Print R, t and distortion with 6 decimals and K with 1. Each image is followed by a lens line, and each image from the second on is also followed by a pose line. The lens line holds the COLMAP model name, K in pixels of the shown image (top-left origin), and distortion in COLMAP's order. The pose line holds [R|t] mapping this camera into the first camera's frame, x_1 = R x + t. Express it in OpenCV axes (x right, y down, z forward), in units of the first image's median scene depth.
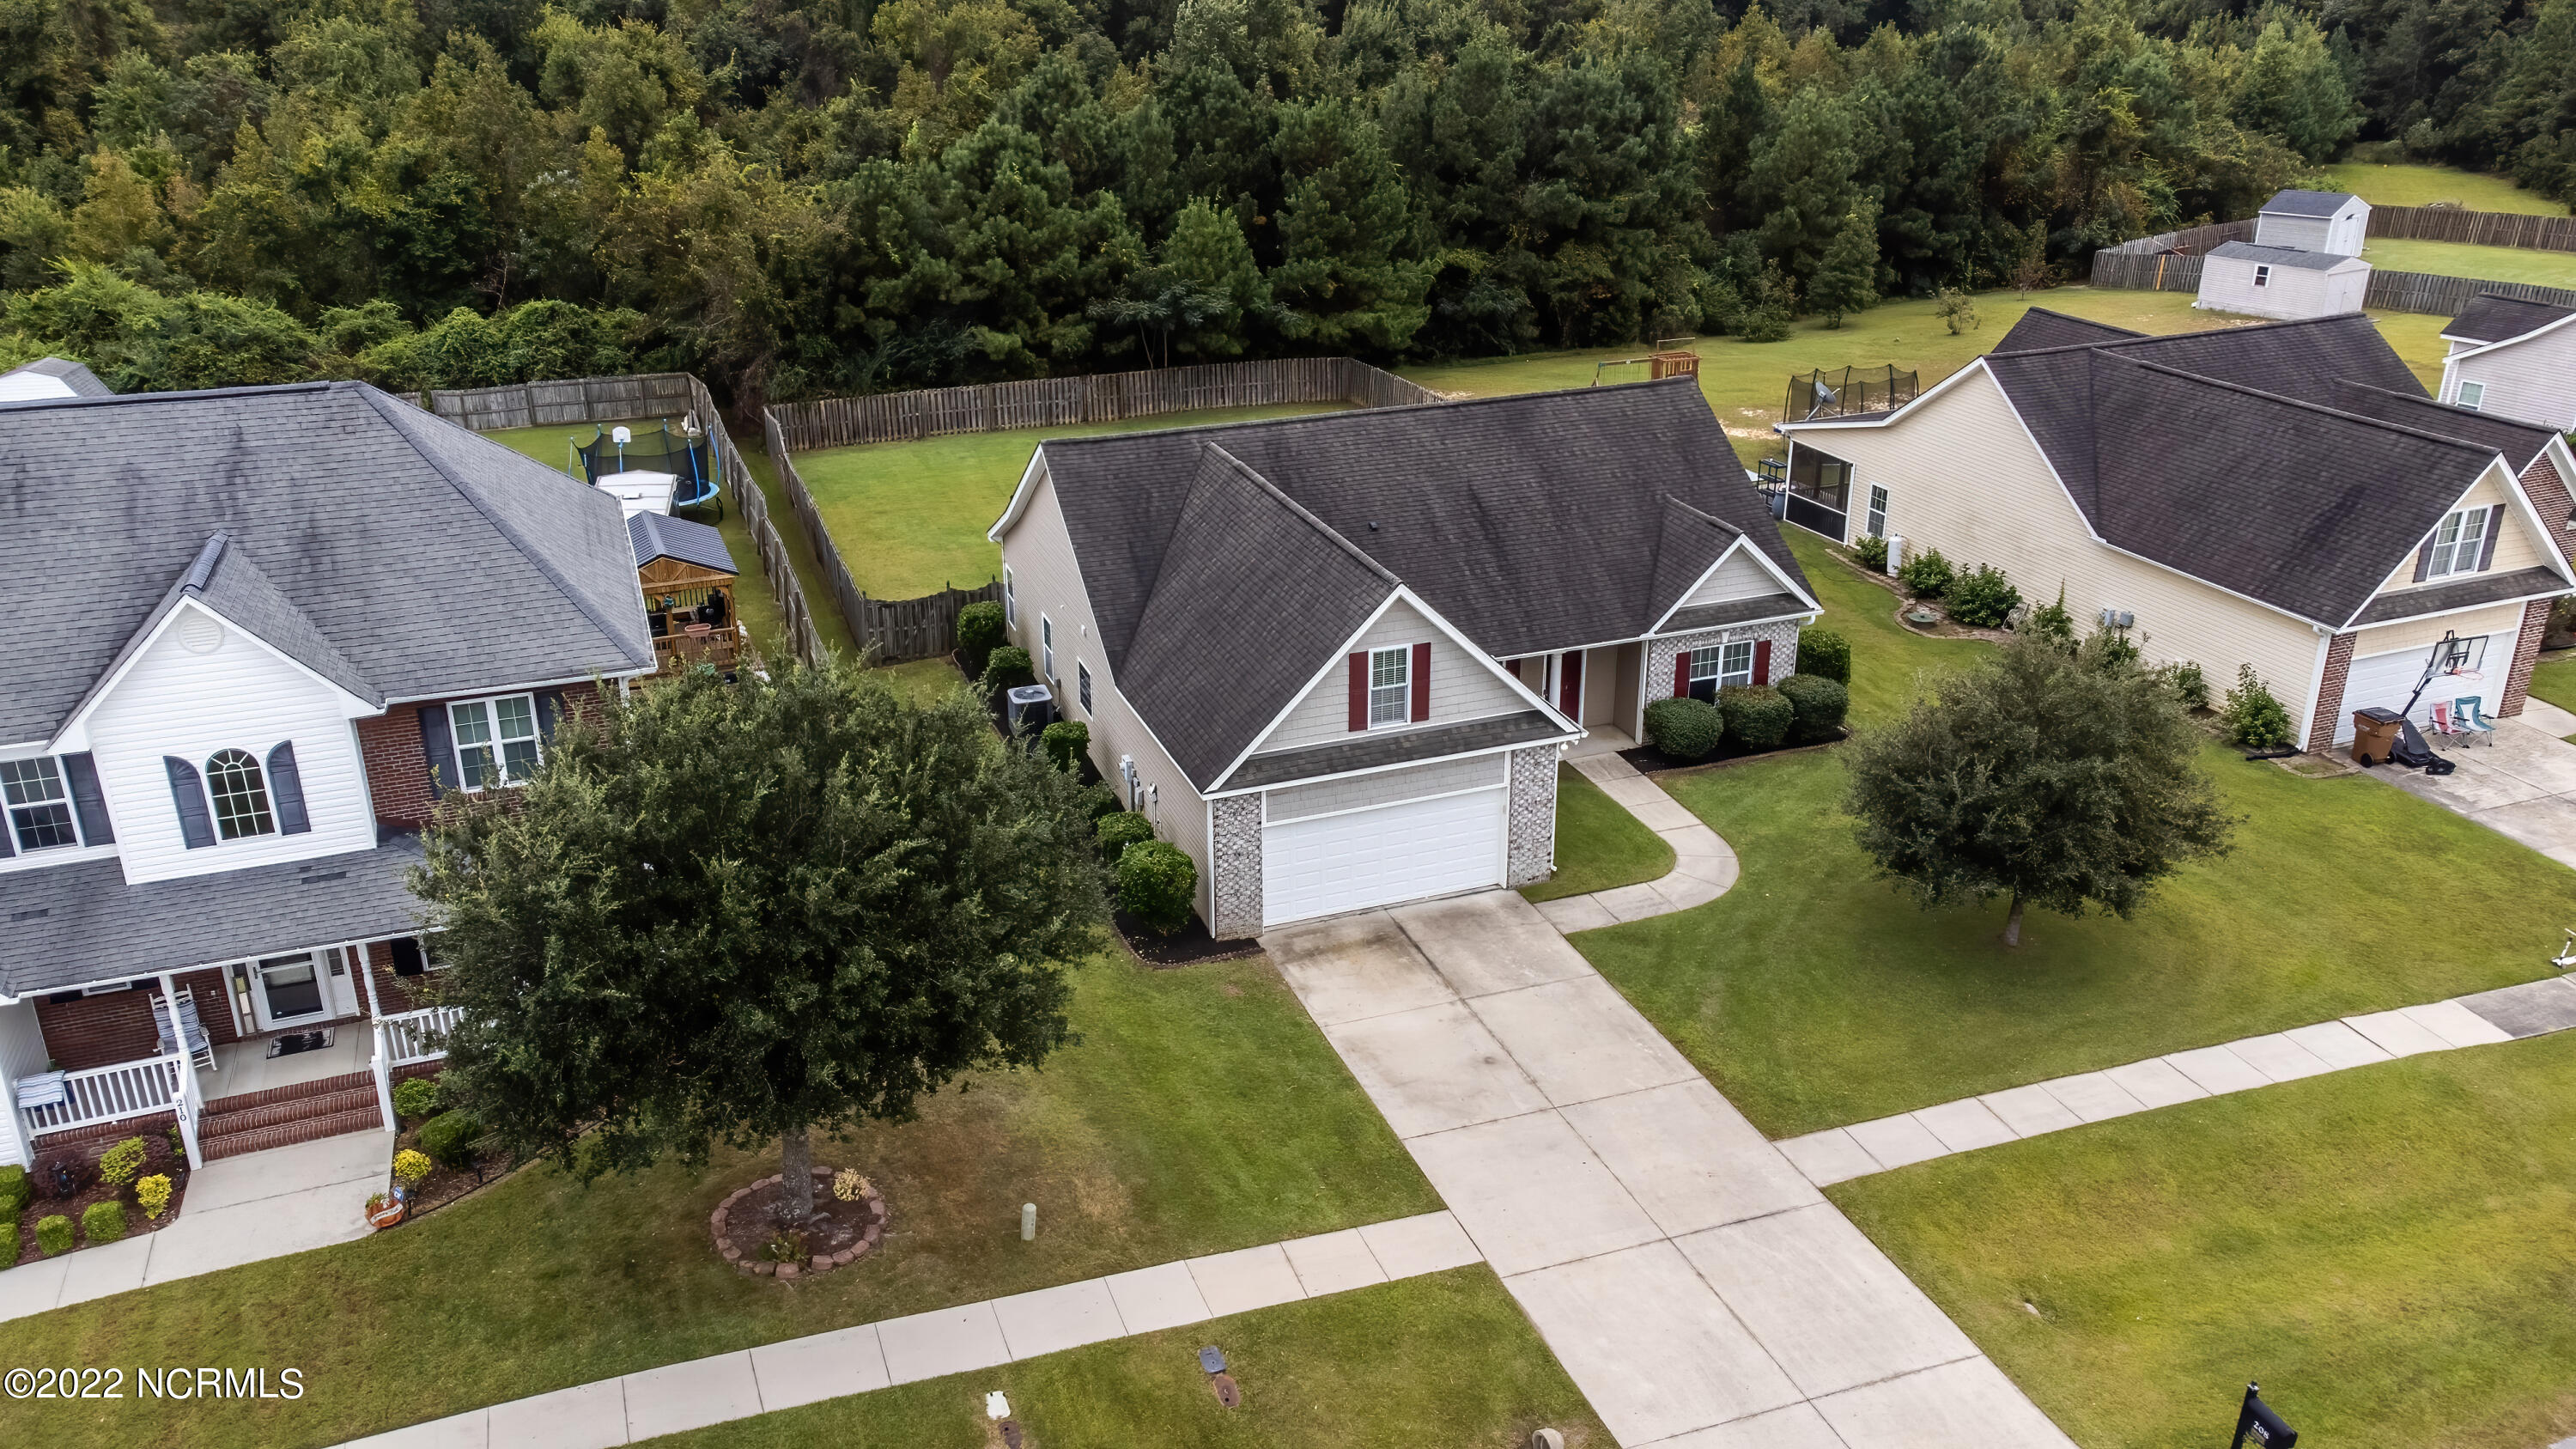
lens RADIAL K [[1934.7, 0, 1281.5], [0, 1934.7, 736.6], [0, 0, 1]] dist [0.044973, 0.012608]
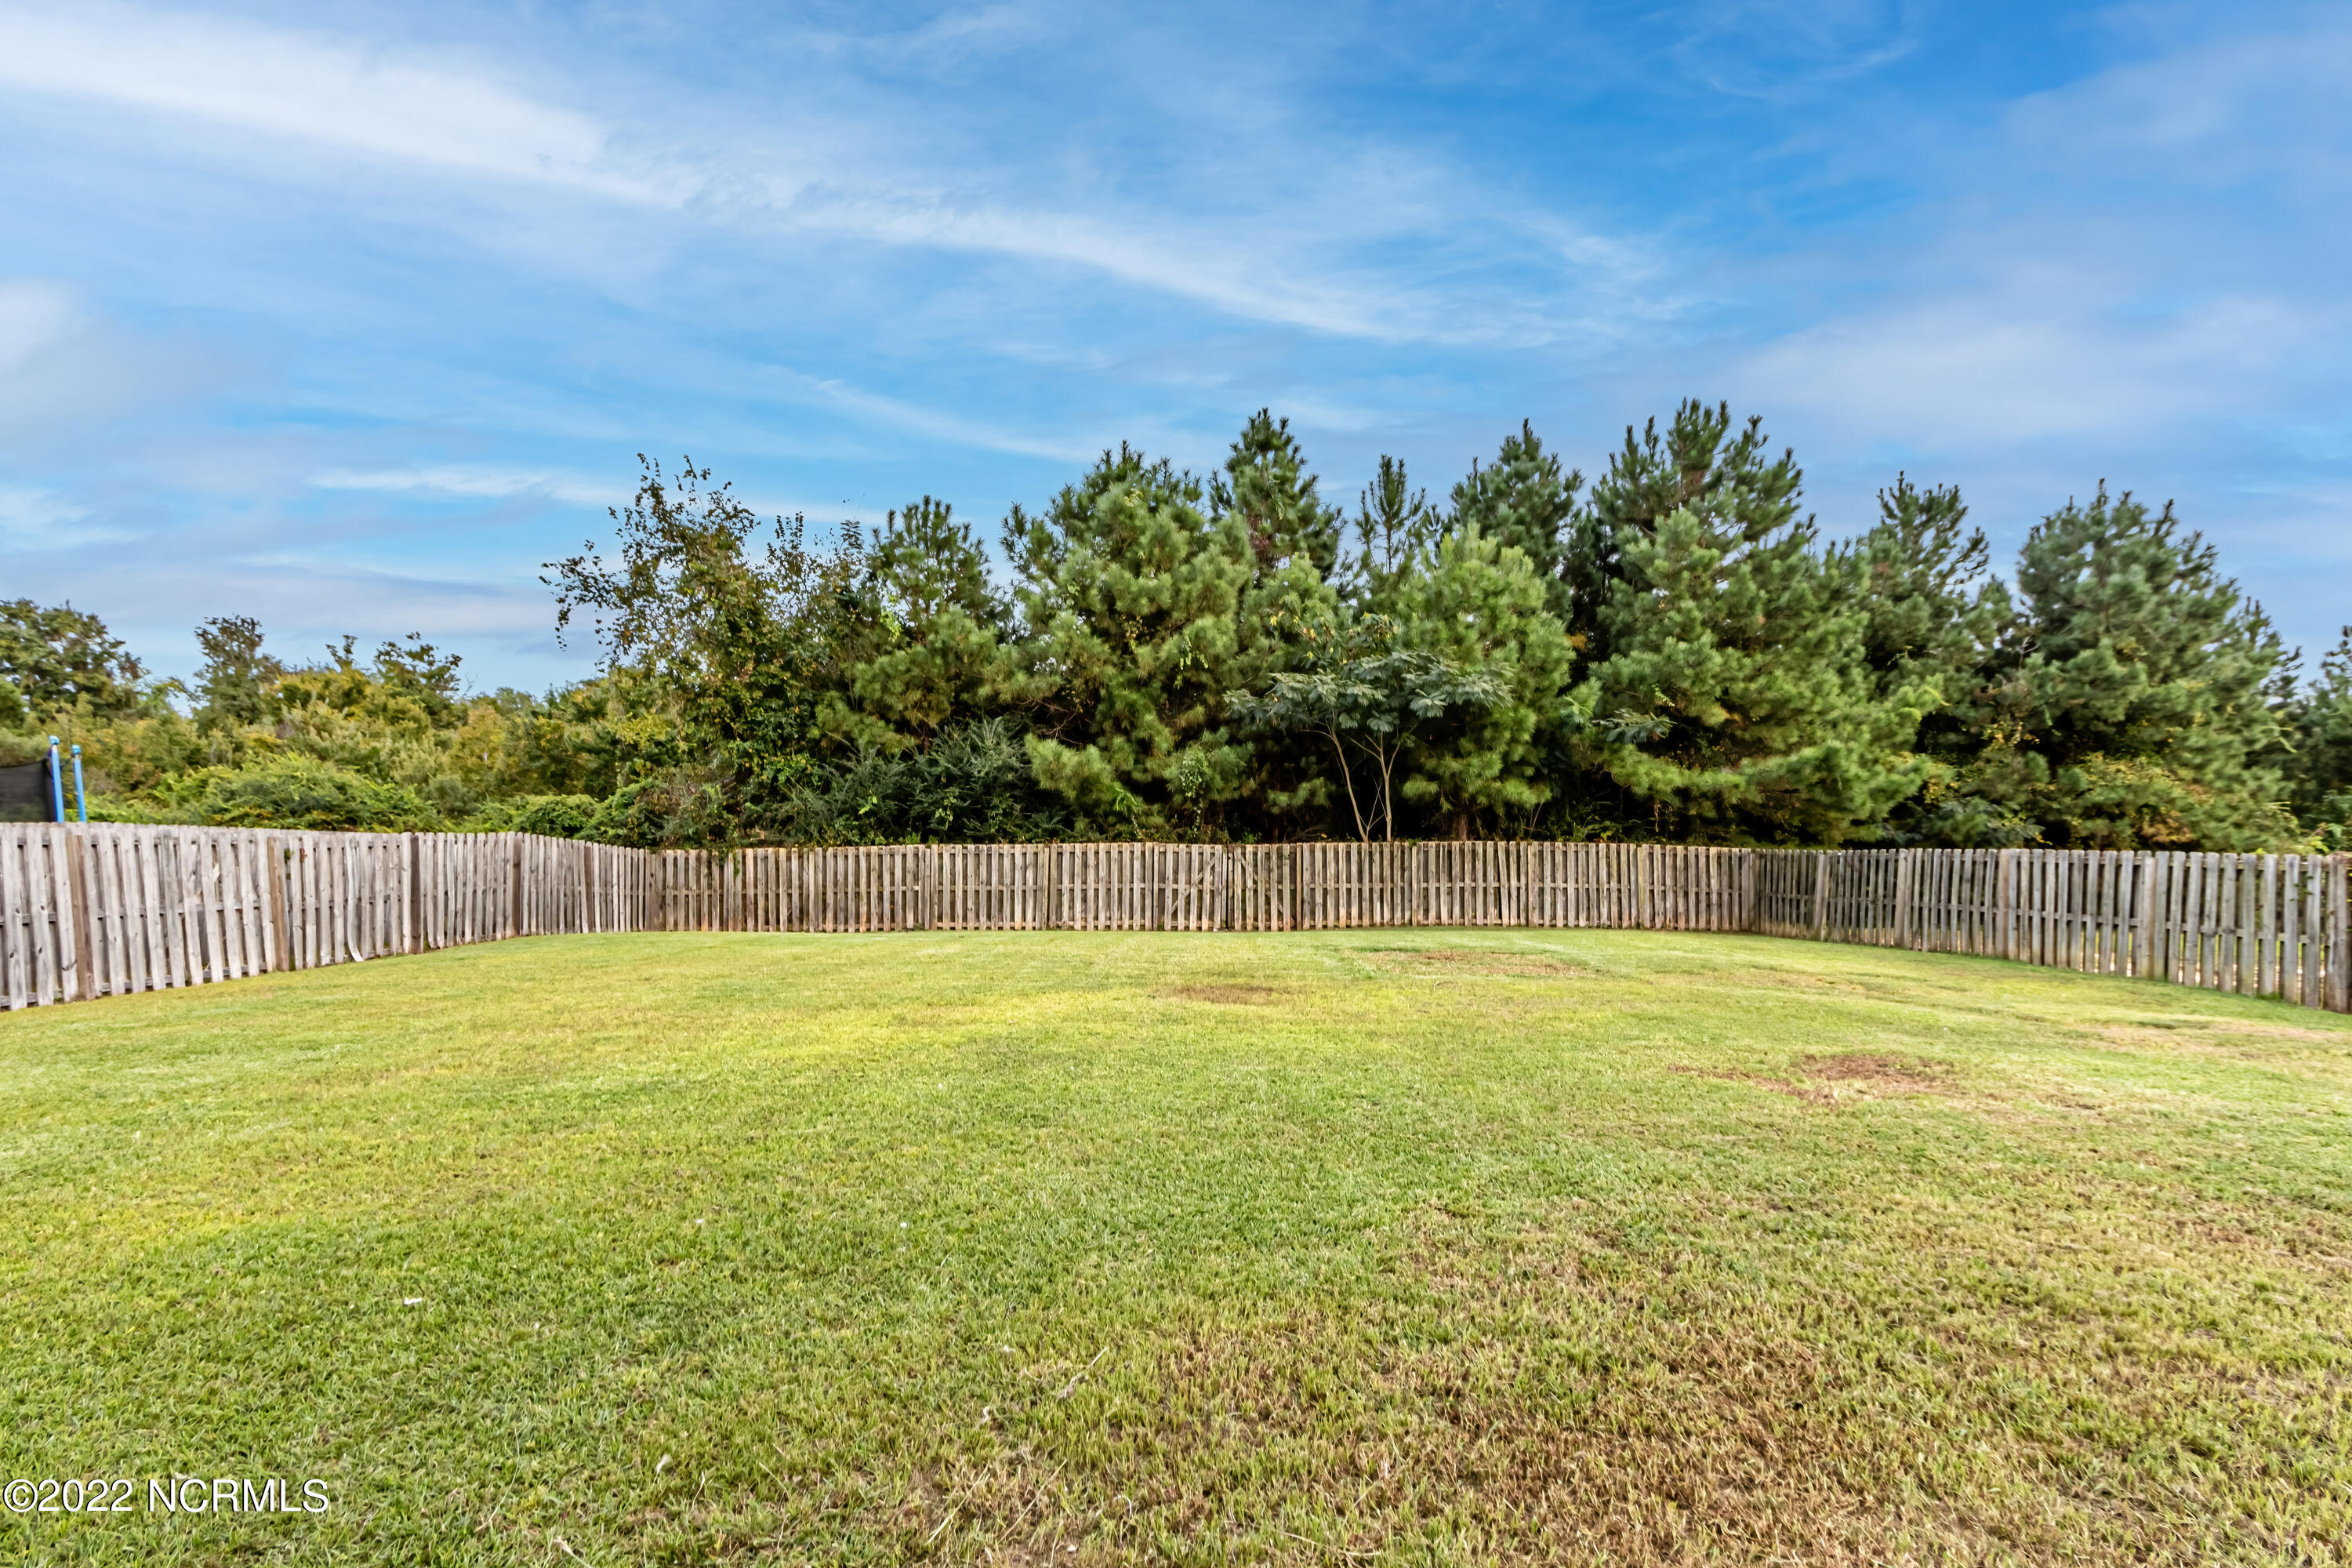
lens RADIAL K [[1094.7, 0, 1169.3], [0, 1094.7, 787.3], [0, 0, 1]] dist [0.003475, -0.000214]
pose [[0.939839, -0.000970, -0.341615, -0.016960], [-0.137936, 0.913778, -0.382078, -0.109228], [0.312531, 0.406213, 0.858671, 0.979196]]
